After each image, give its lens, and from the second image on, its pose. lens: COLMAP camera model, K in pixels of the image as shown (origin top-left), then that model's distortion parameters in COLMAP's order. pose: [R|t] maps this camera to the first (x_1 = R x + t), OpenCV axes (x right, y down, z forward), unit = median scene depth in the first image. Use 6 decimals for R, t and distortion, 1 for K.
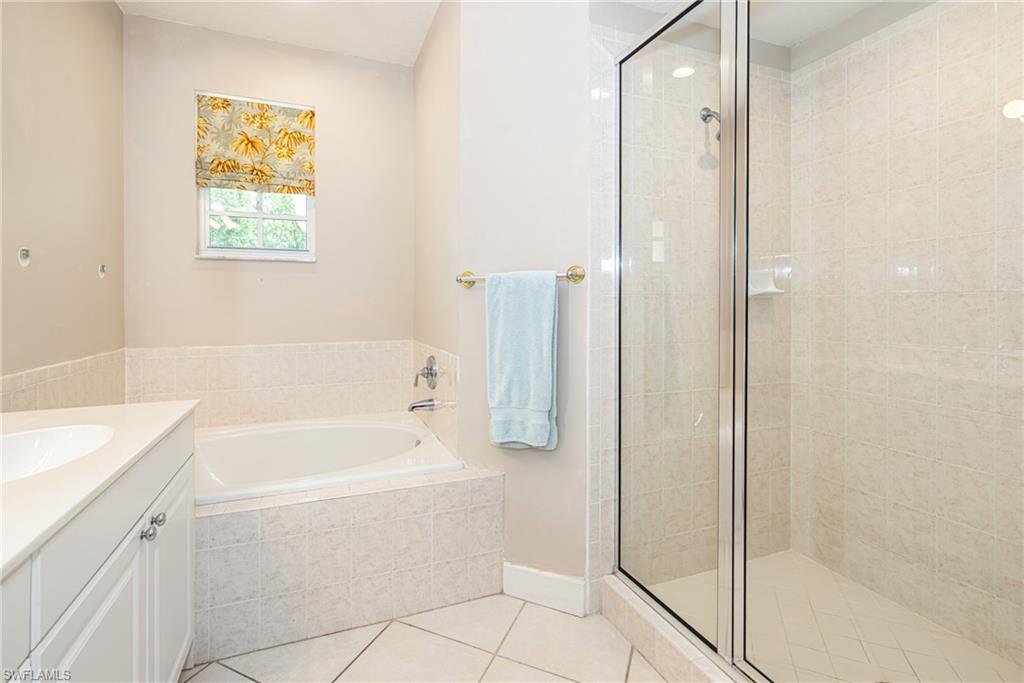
lens RADIAL K [[467.4, 0, 497.5], [0, 467.4, 311.0], [0, 0, 1]] dist [-0.002232, -0.000200]
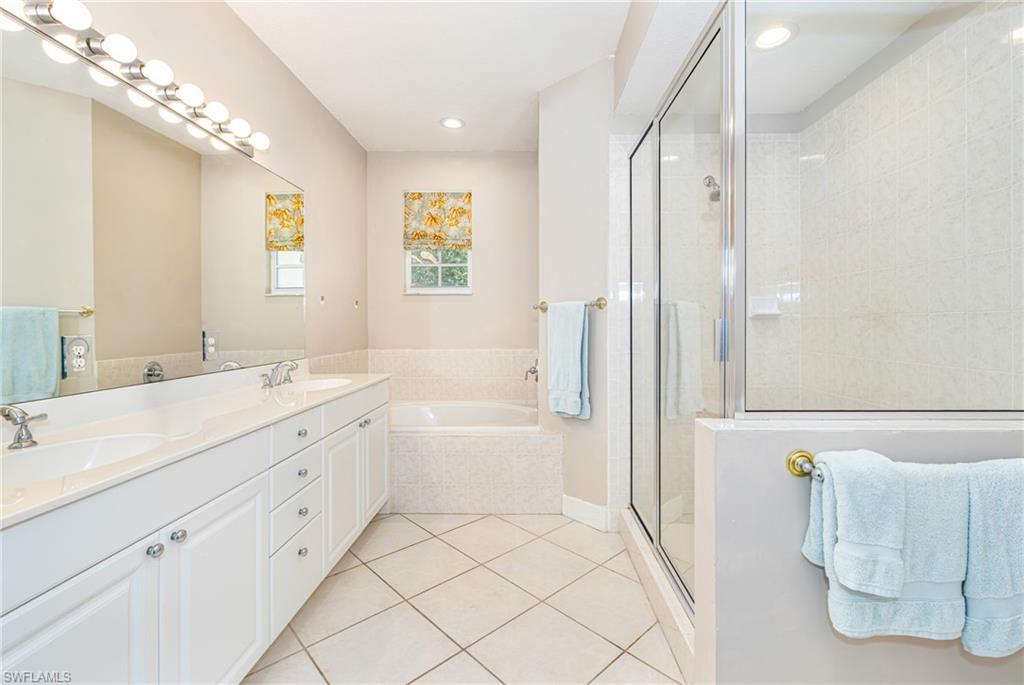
lens RADIAL K [[467.4, 0, 513.1], [0, 467.4, 335.0], [0, 0, 1]] dist [-0.002232, -0.000200]
pose [[0.917888, 0.009332, -0.396730, 0.350265], [-0.005201, 0.999920, 0.011488, 0.005658], [0.396805, -0.008481, 0.917864, -0.338481]]
